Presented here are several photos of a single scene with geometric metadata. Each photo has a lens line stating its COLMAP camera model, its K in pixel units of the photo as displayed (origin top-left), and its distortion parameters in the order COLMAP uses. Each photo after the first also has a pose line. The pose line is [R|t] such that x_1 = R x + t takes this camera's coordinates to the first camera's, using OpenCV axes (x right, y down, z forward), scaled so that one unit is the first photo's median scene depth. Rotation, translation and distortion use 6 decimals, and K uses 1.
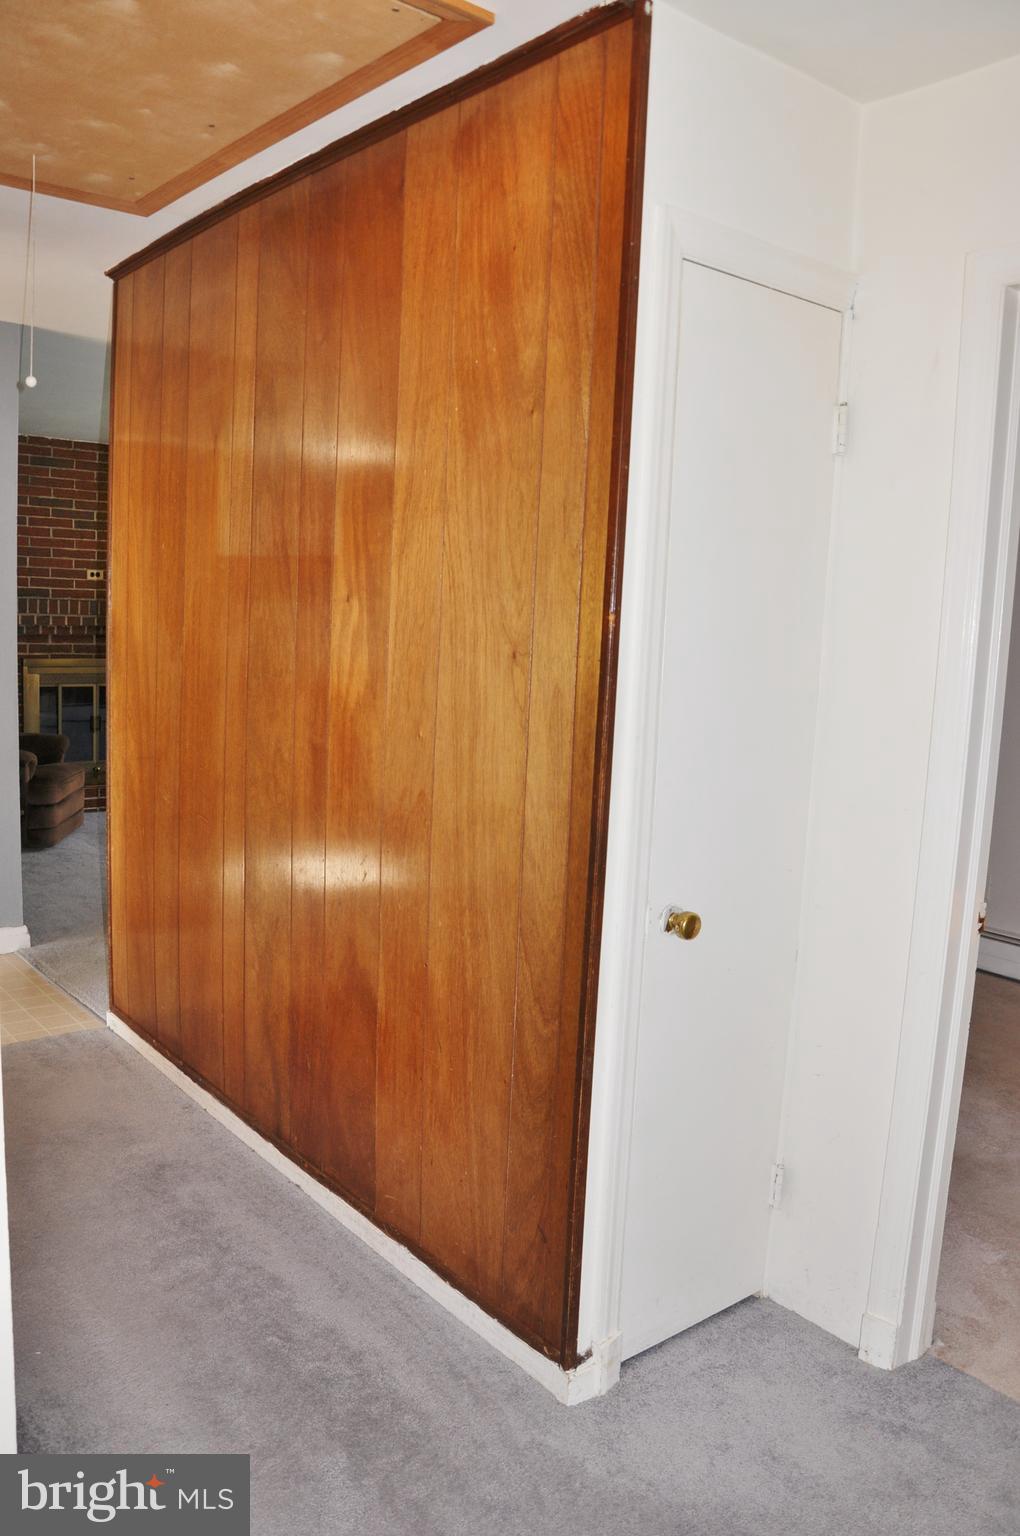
lens RADIAL K [[1213.9, 0, 508.9], [0, 1213.9, 765.4], [0, 0, 1]] dist [-0.046319, 0.022440]
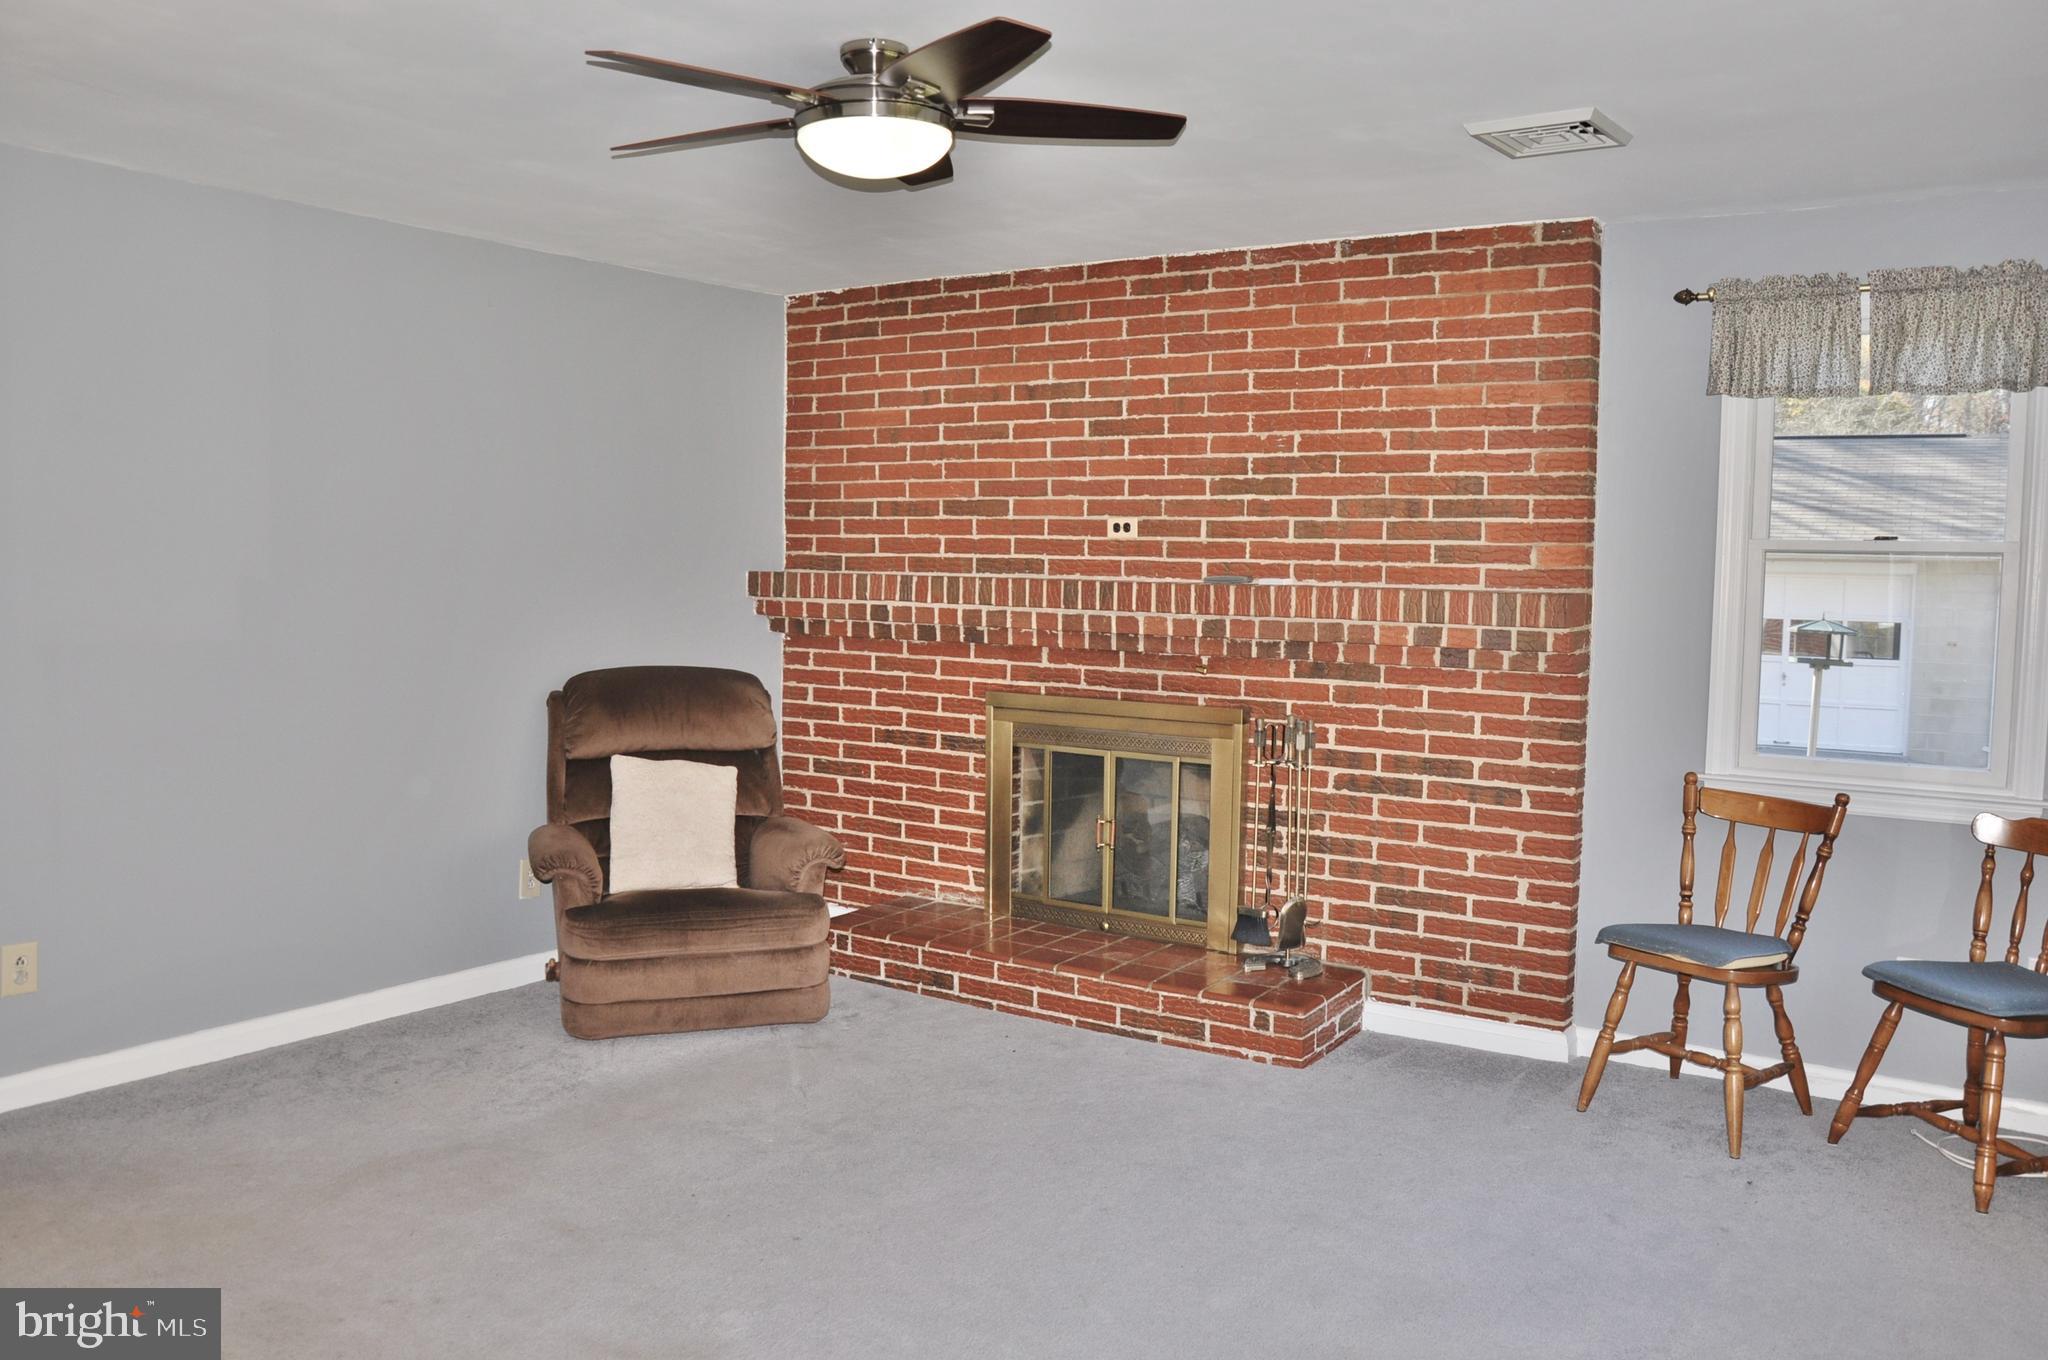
lens RADIAL K [[1618.5, 0, 1024.3], [0, 1618.5, 678.8], [0, 0, 1]] dist [-0.046319, 0.022440]
pose [[0.304388, 0.024361, -0.952237, 0.274650], [-0.145308, 0.989161, -0.021143, -0.080110], [0.941400, 0.144803, 0.304629, 0.791691]]
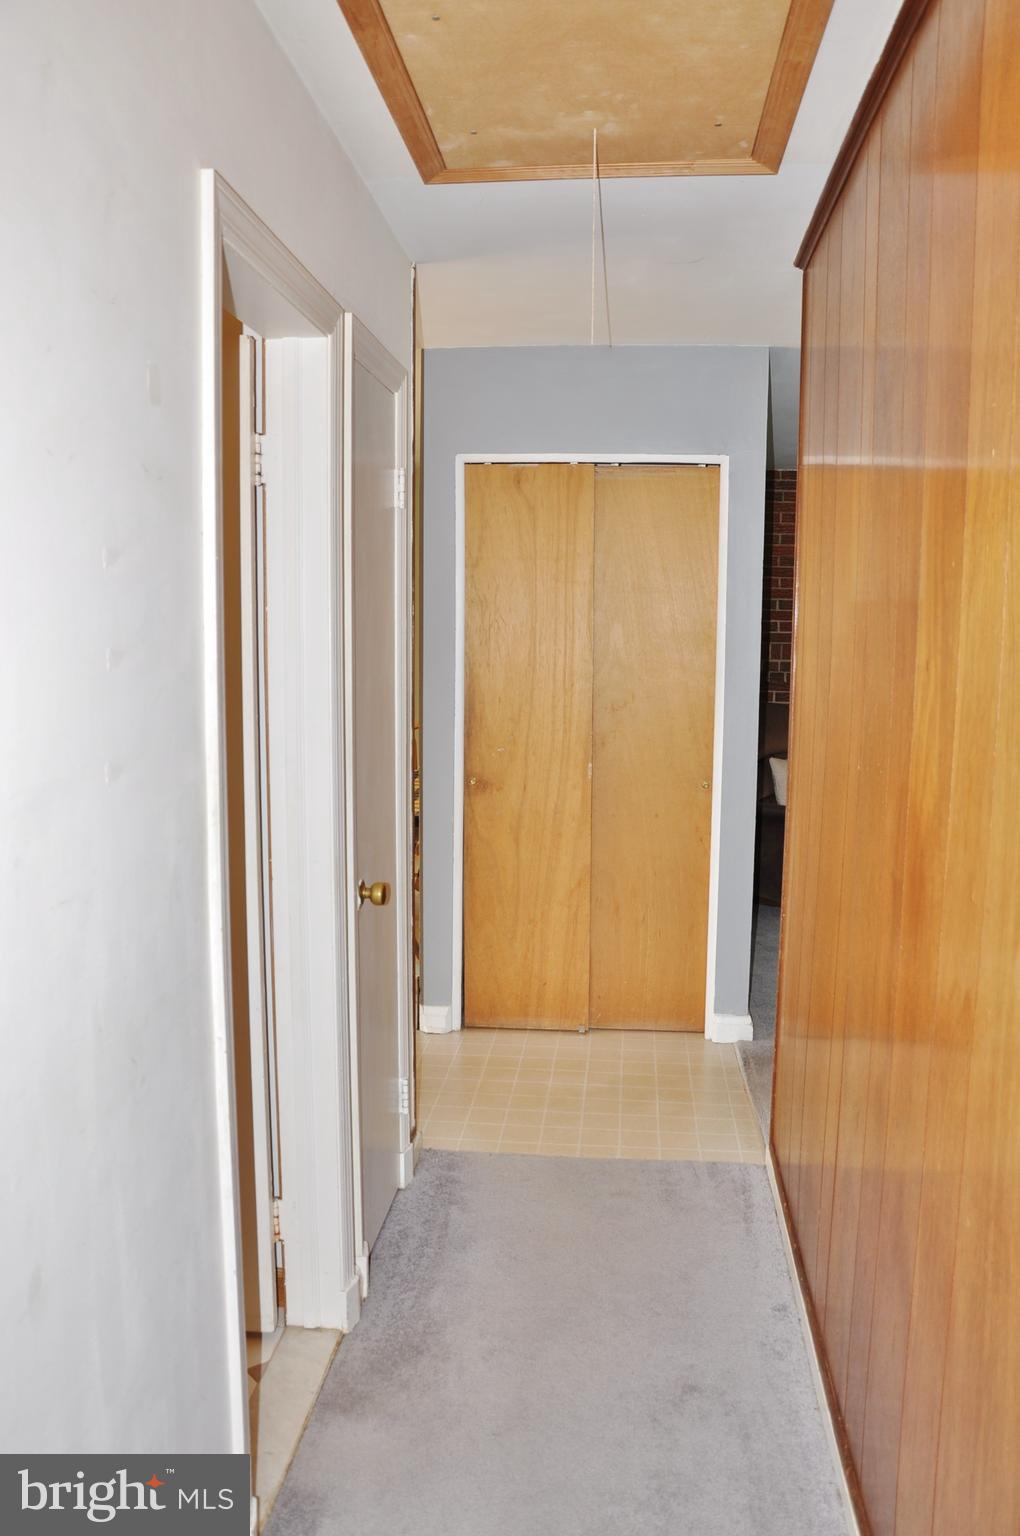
lens RADIAL K [[1213.9, 0, 509.4], [0, 1213.9, 773.0], [0, 0, 1]] dist [-0.046319, 0.022440]
pose [[0.703145, 0.059158, -0.708581, 0.128999], [-0.078295, 0.996915, 0.005536, -0.049280], [0.706722, 0.051586, 0.705608, 0.291074]]
